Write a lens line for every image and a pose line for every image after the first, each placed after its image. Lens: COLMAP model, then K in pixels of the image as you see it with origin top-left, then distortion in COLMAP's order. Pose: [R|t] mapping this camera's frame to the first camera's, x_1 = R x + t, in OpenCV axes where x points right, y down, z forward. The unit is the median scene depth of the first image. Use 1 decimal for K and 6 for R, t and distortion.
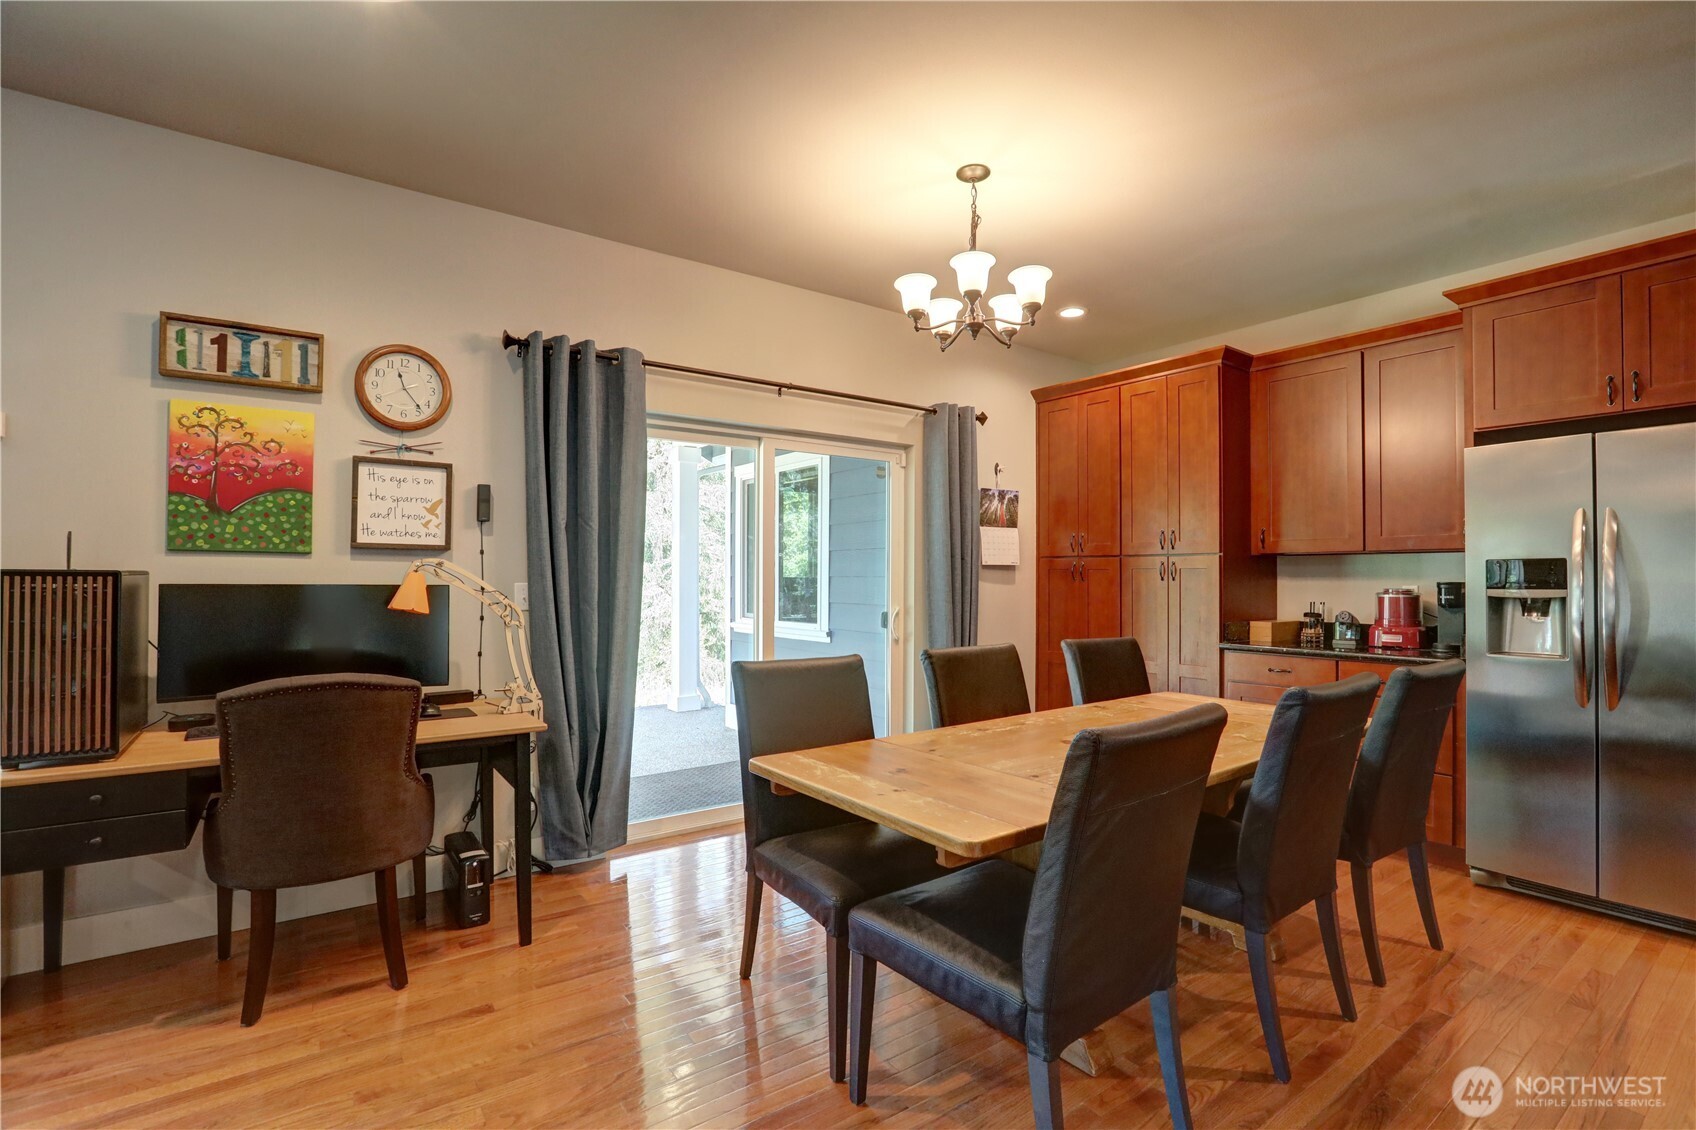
lens RADIAL K [[783.0, 0, 833.5], [0, 783.0, 564.1], [0, 0, 1]] dist [-0.010393, 0.002252]
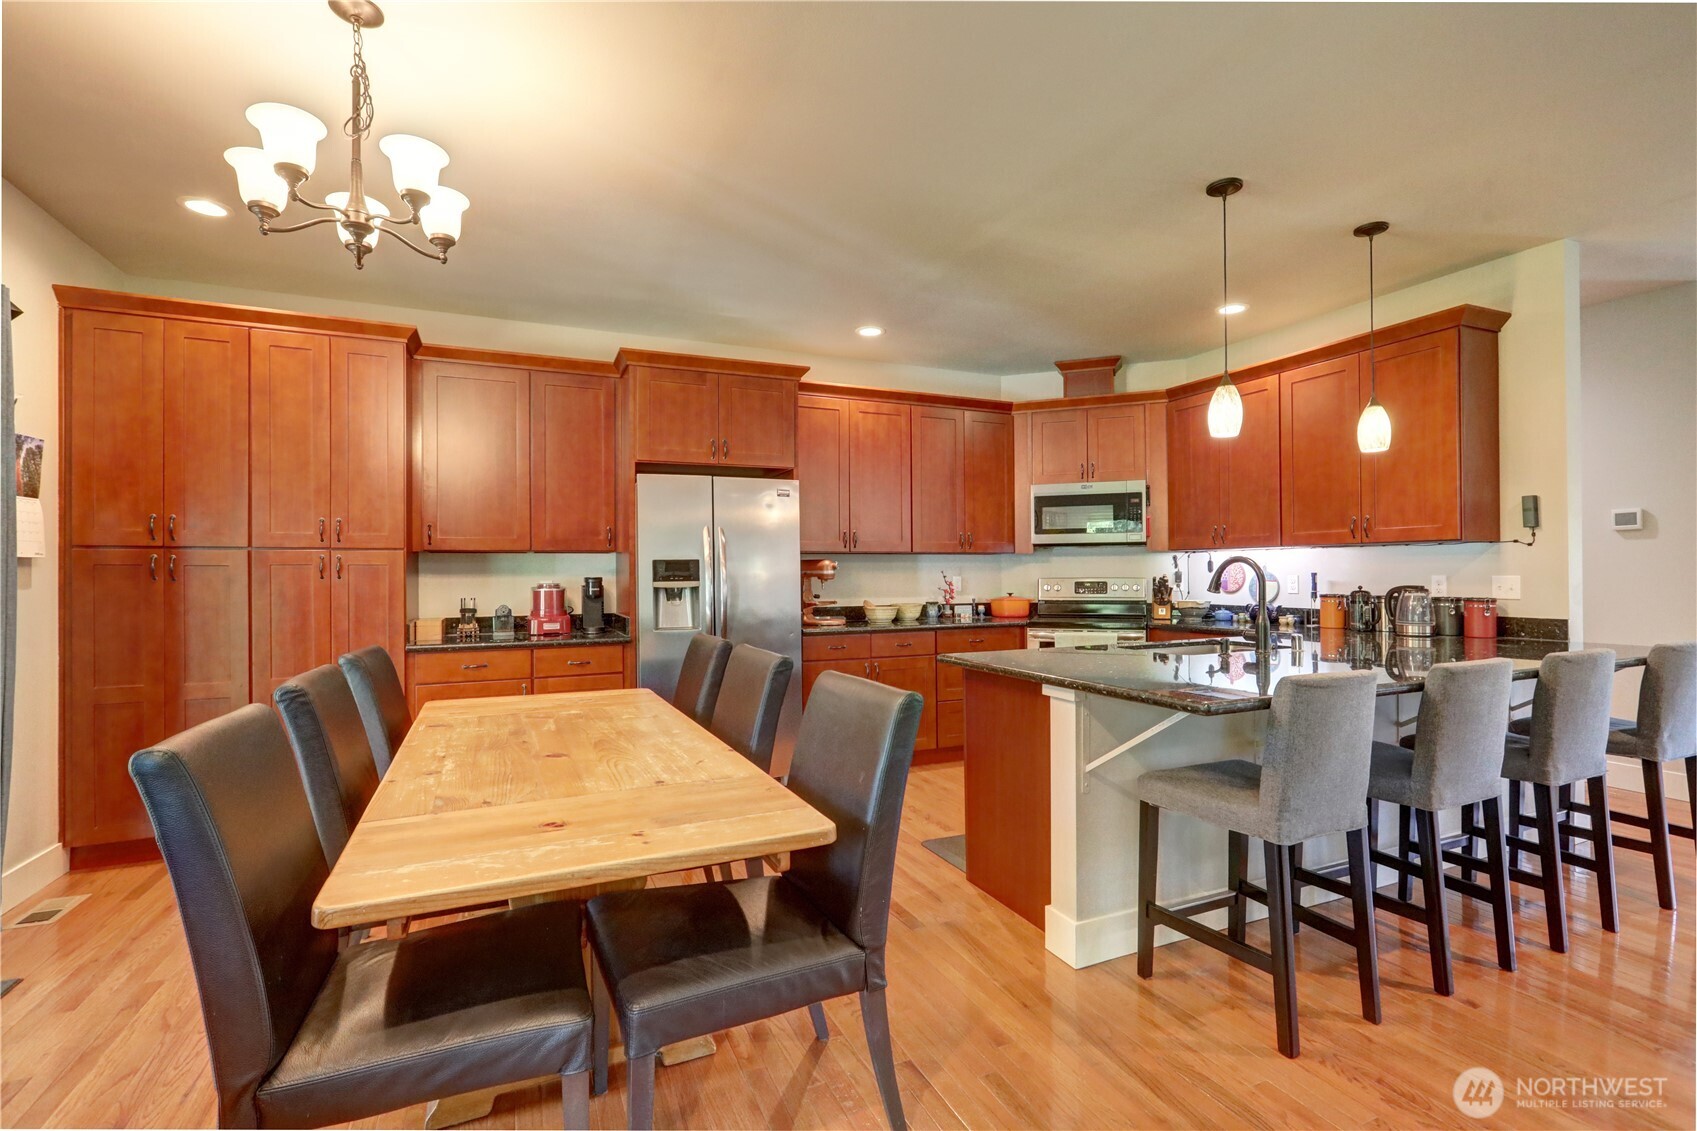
lens RADIAL K [[783.4, 0, 855.1], [0, 783.4, 575.5], [0, 0, 1]] dist [-0.010393, 0.002252]
pose [[0.200878, -0.002944, 0.979612, -0.434513], [-0.009252, 0.999945, 0.004902, 0.012406], [-0.979573, -0.010048, 0.200839, 0.413036]]
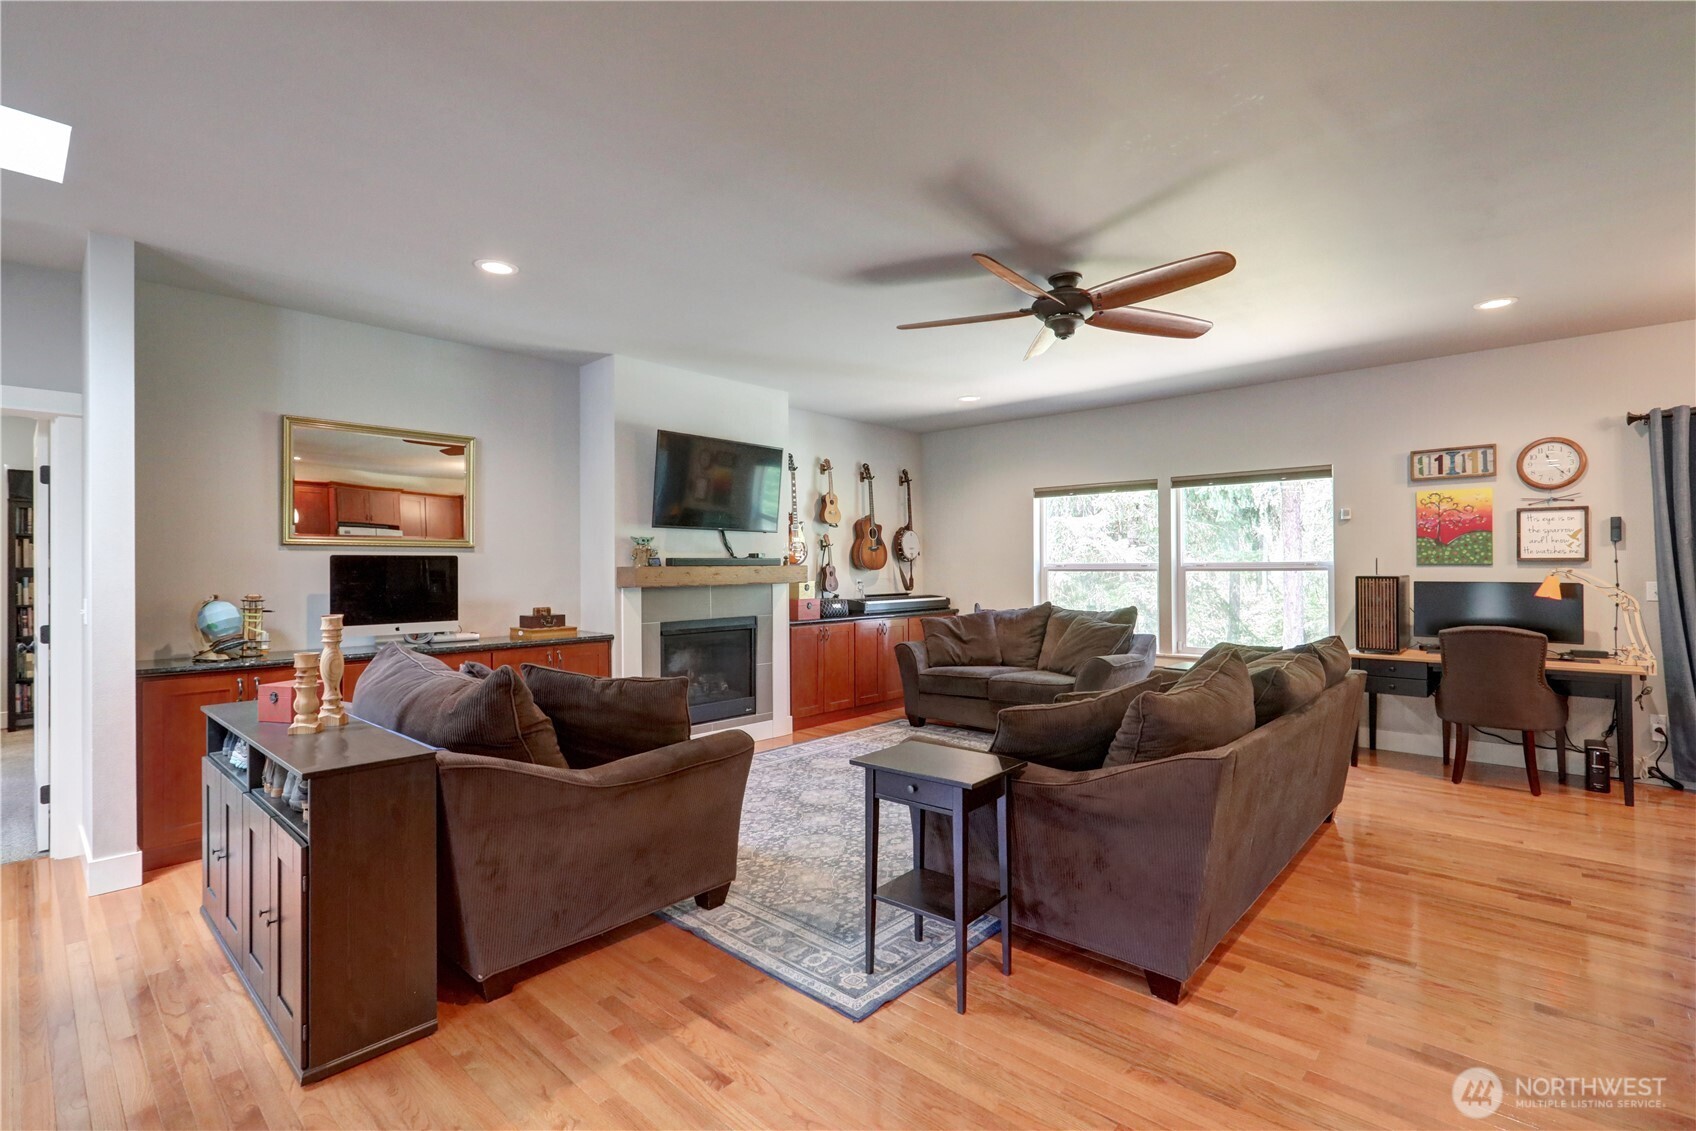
lens RADIAL K [[783.0, 0, 833.9], [0, 783.0, 564.6], [0, 0, 1]] dist [-0.010393, 0.002252]
pose [[0.211181, -0.010639, -0.977389, 0.755576], [0.020372, 0.999771, -0.006481, -0.032823], [0.977235, -0.018543, 0.211349, -0.856824]]
